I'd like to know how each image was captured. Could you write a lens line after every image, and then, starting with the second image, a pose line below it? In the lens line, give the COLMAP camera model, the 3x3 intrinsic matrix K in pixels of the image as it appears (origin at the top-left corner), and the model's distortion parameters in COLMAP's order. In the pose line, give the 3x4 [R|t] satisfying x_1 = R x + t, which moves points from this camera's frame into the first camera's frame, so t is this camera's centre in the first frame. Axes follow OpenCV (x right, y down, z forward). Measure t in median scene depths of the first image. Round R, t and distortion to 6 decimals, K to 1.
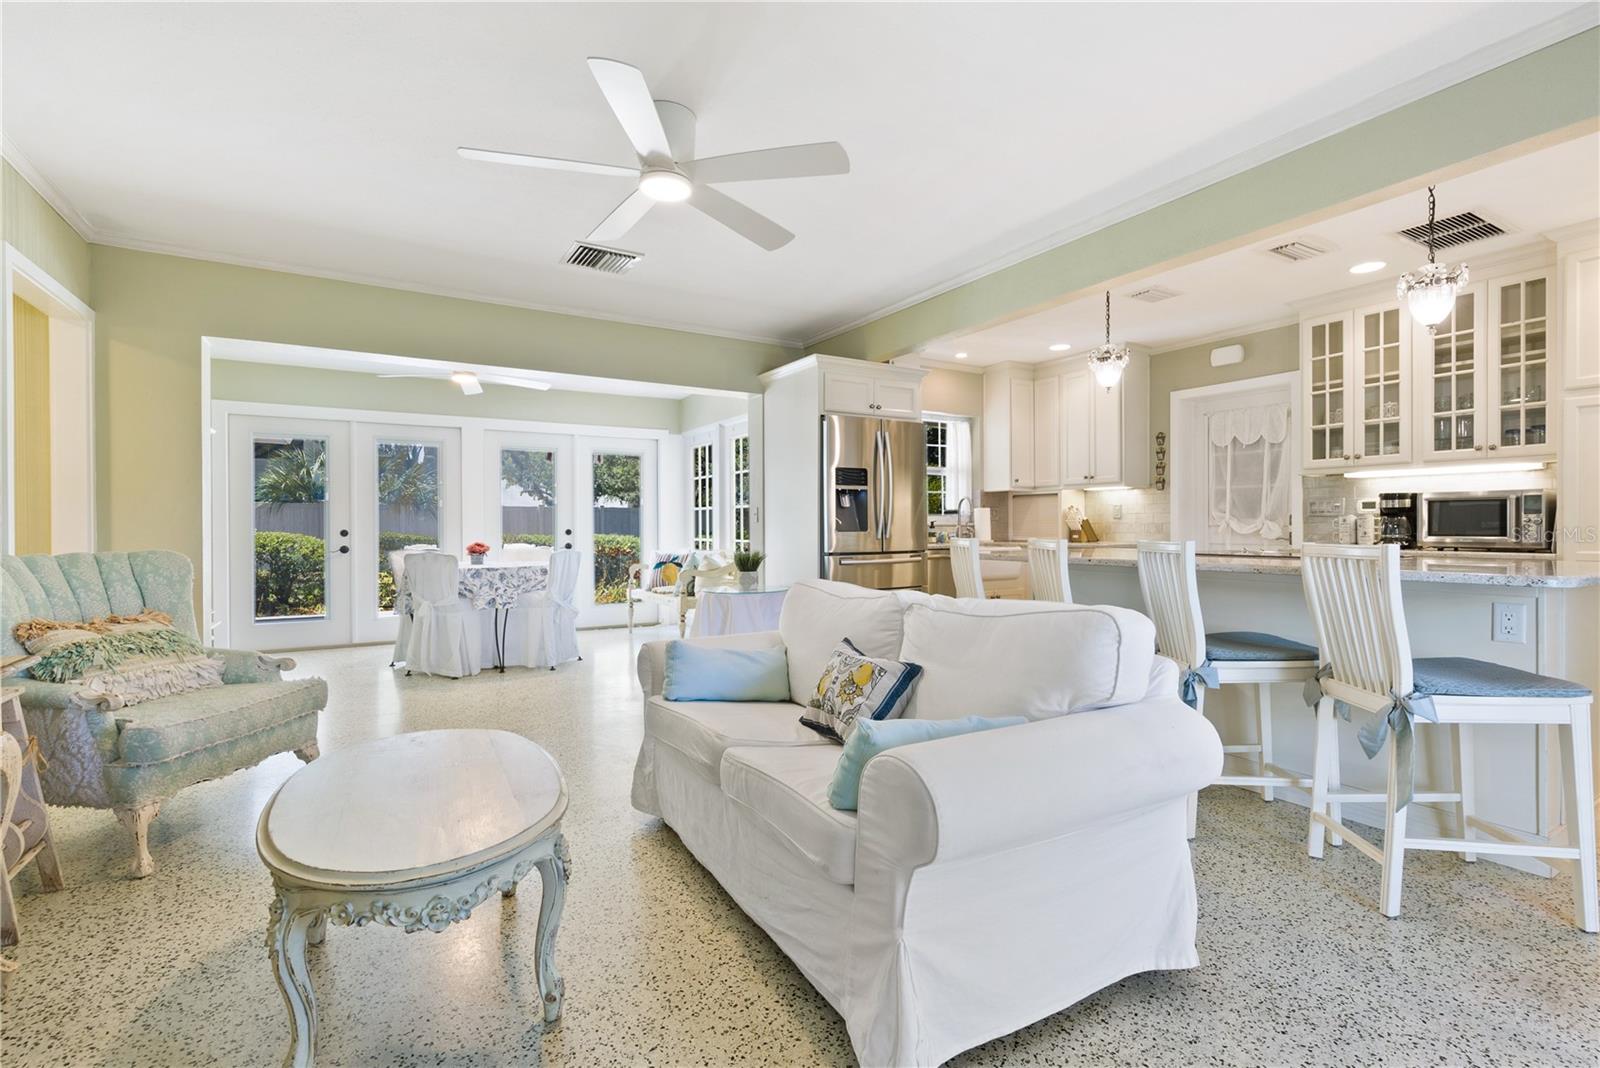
lens RADIAL K [[727.9, 0, 813.0], [0, 727.9, 529.7], [0, 0, 1]] dist [-0.006793, 0.003263]
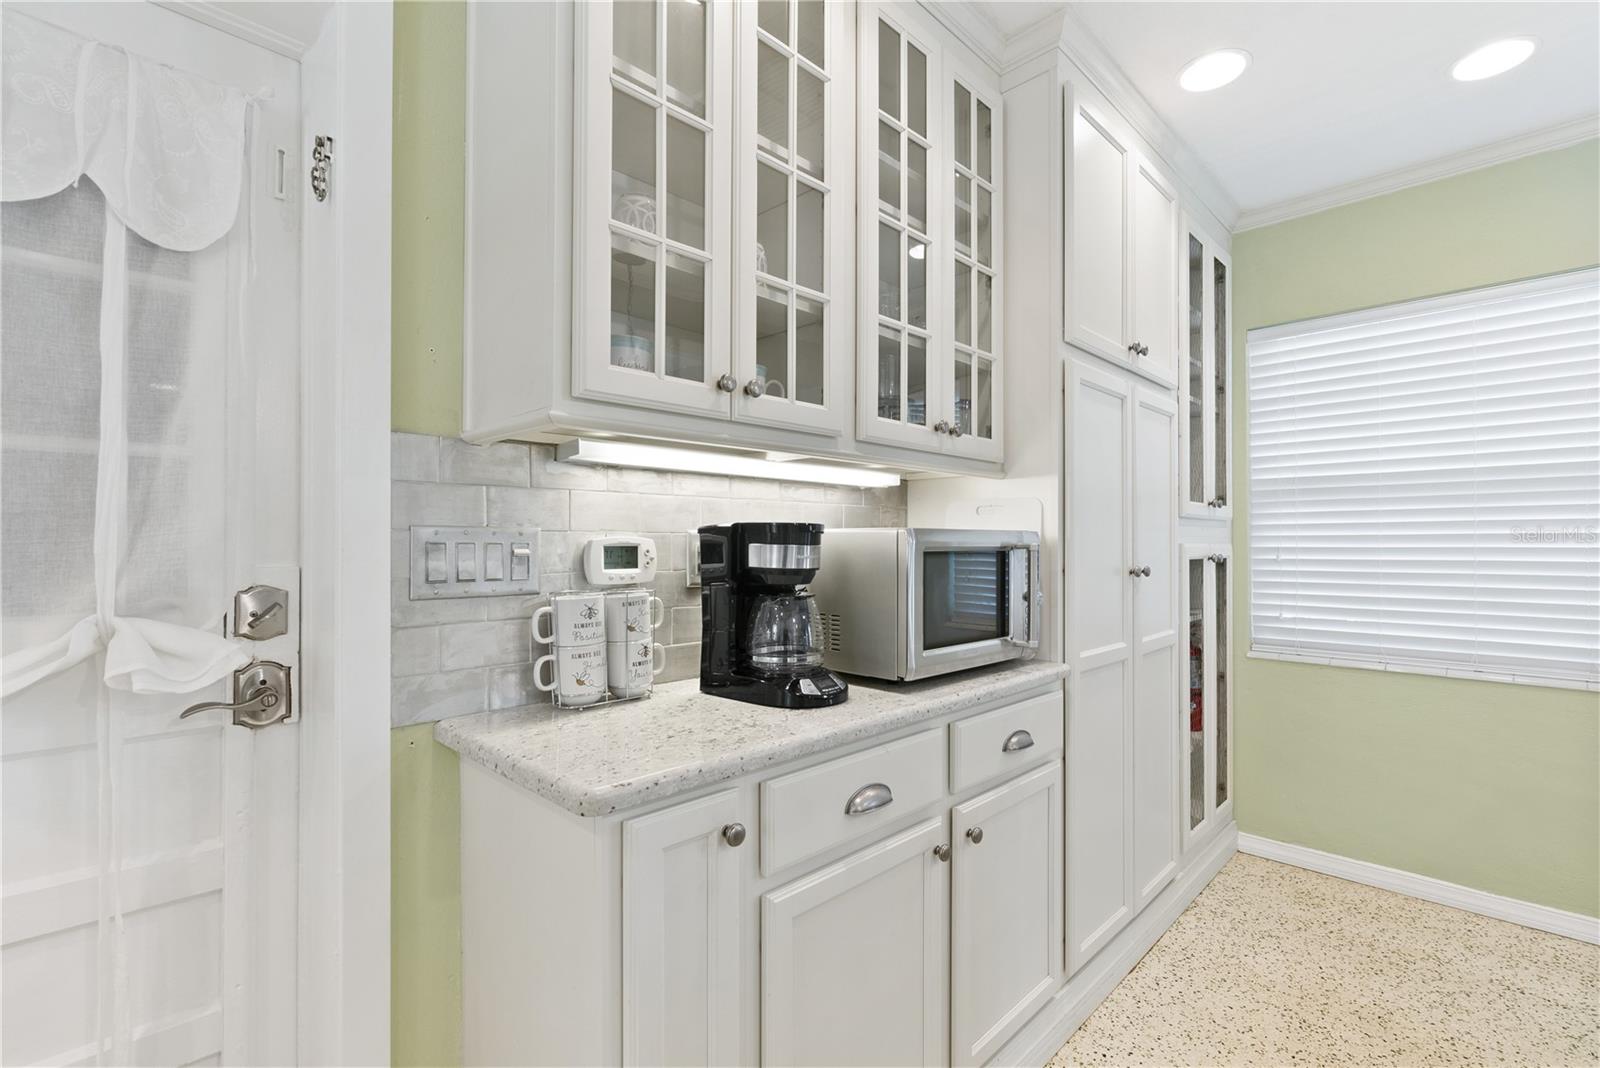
lens RADIAL K [[727.9, 0, 799.3], [0, 727.9, 535.9], [0, 0, 1]] dist [-0.006793, 0.003263]
pose [[-0.243272, 0.011923, 0.969885, 0.412035], [0.007790, 0.999916, -0.010338, -0.035614], [-0.969927, 0.005041, -0.243345, 0.918851]]
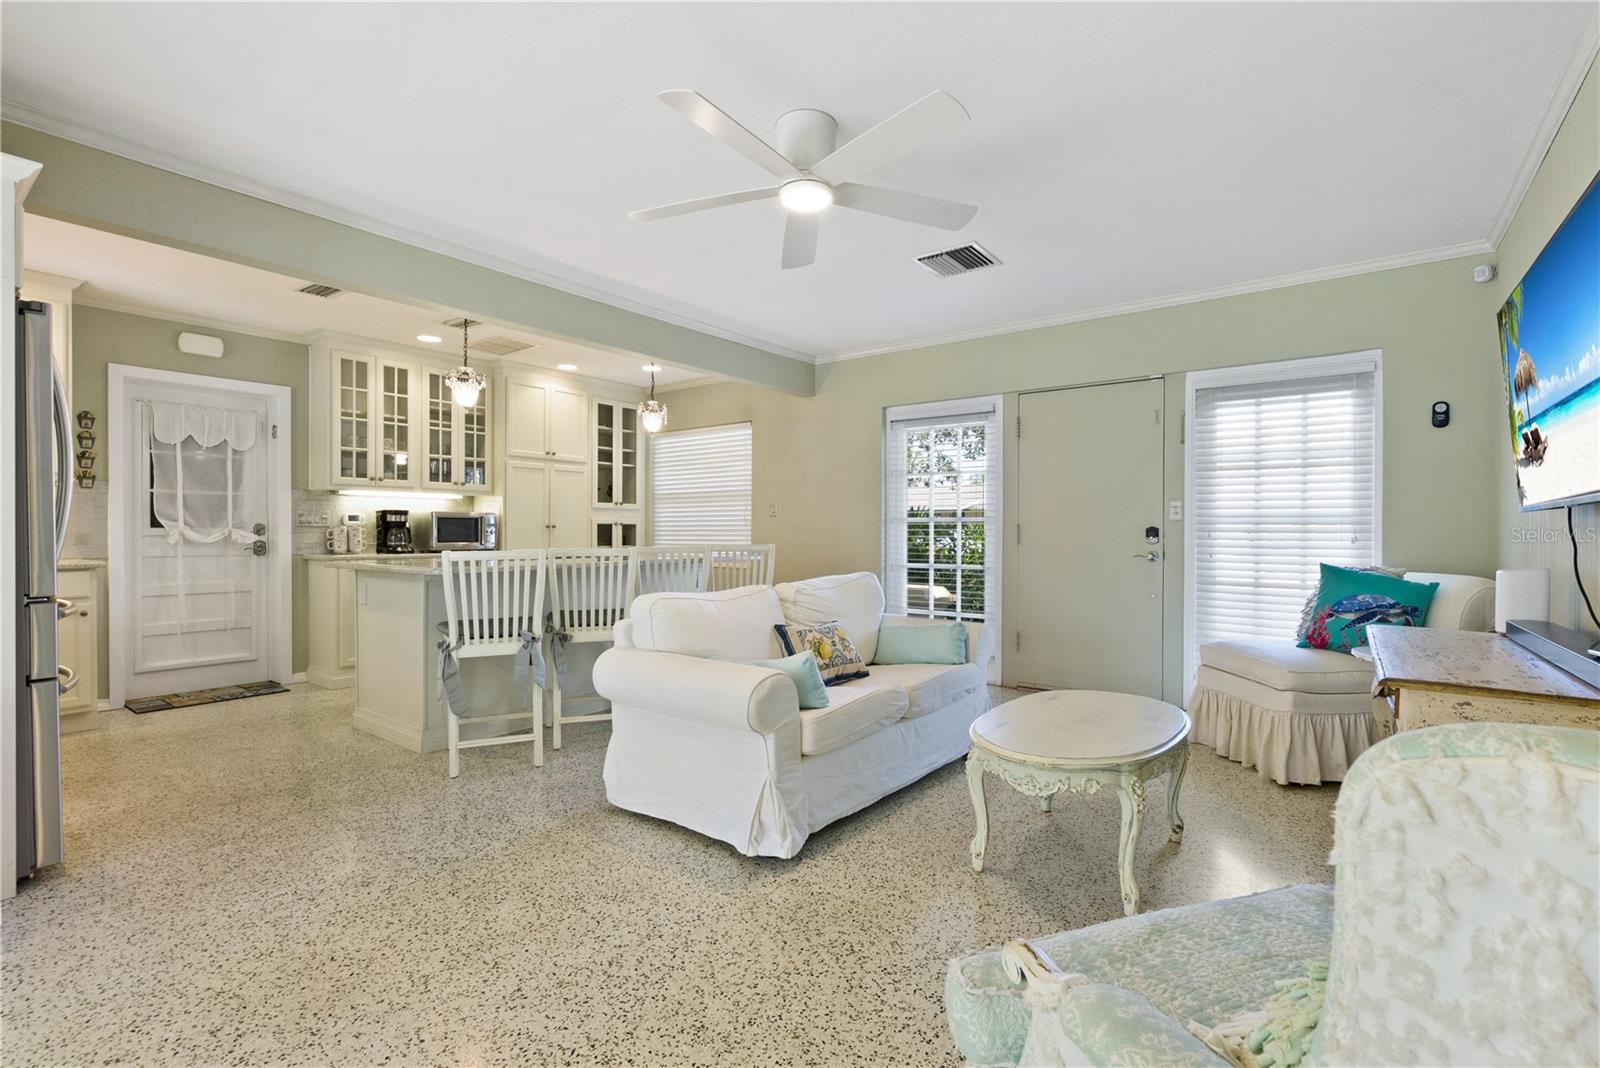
lens RADIAL K [[727.9, 0, 798.7], [0, 727.9, 531.8], [0, 0, 1]] dist [-0.006793, 0.003263]
pose [[-0.358974, 0.001879, 0.933346, -0.561700], [0.007113, 0.999974, 0.000723, -0.006602], [-0.933321, 0.006898, -0.358978, 0.684143]]
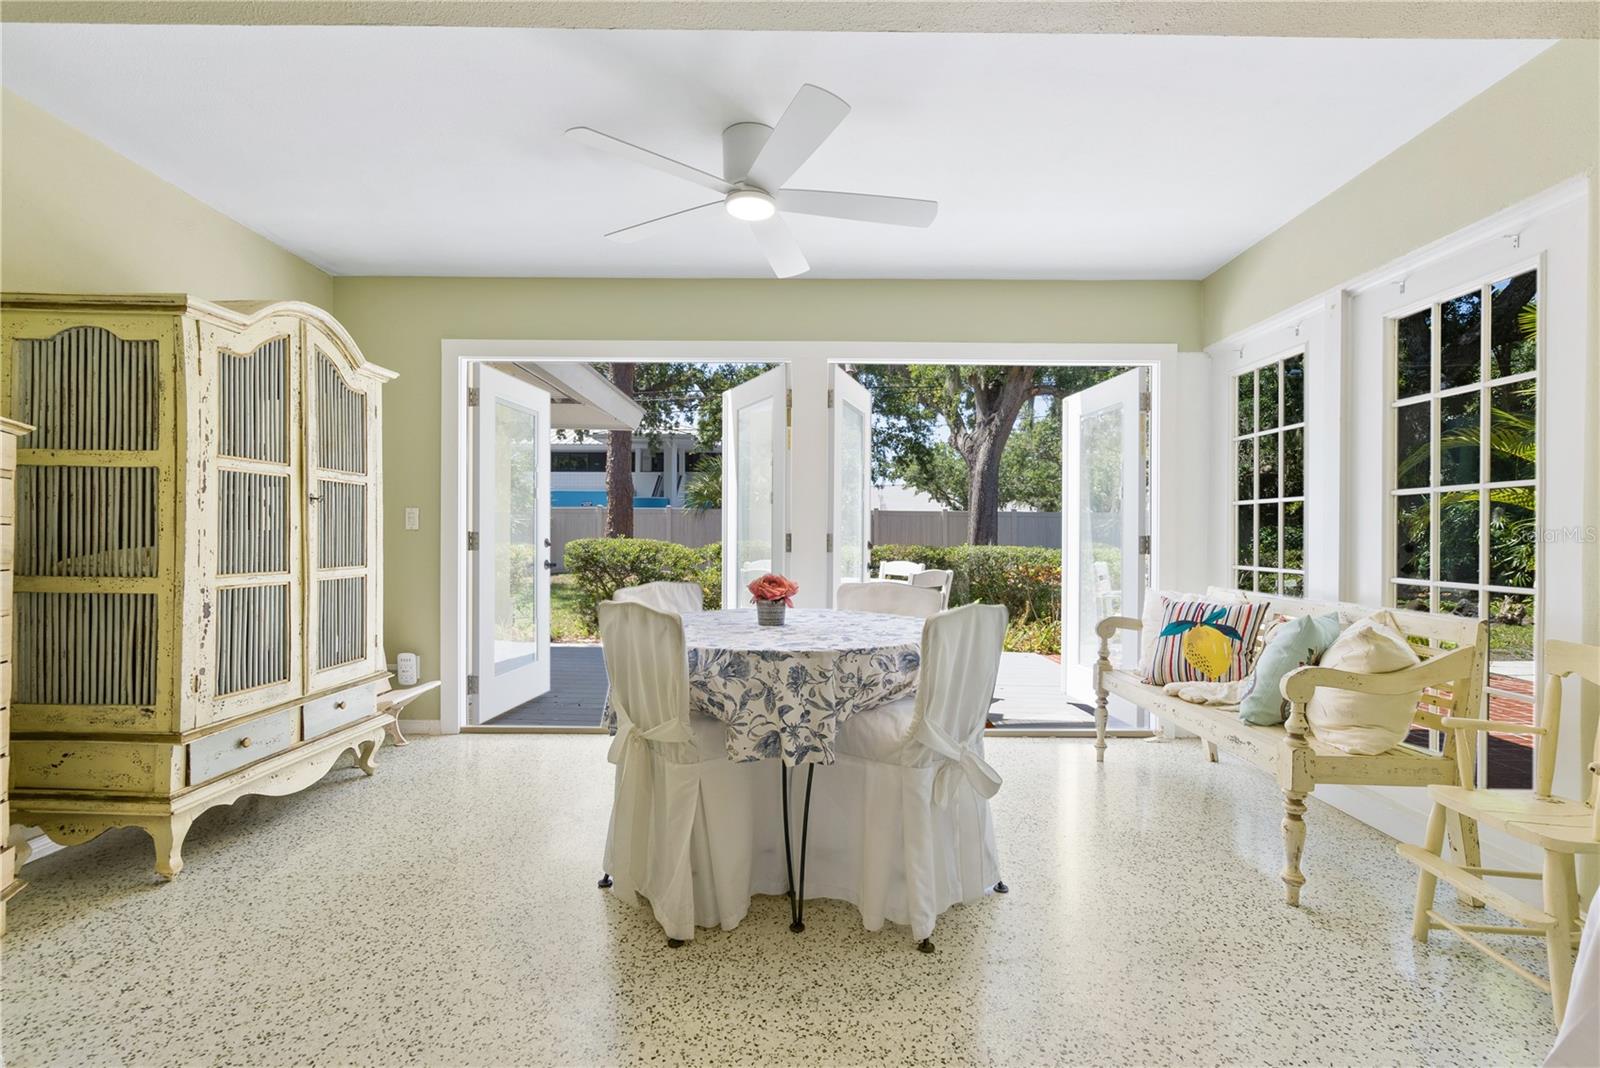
lens RADIAL K [[727.9, 0, 810.9], [0, 727.9, 534.1], [0, 0, 1]] dist [-0.006793, 0.003263]
pose [[0.854097, 0.009091, -0.520034, -0.241327], [-0.011086, 0.999938, -0.000727, -0.007455], [0.519995, 0.006386, 0.854145, 0.719475]]
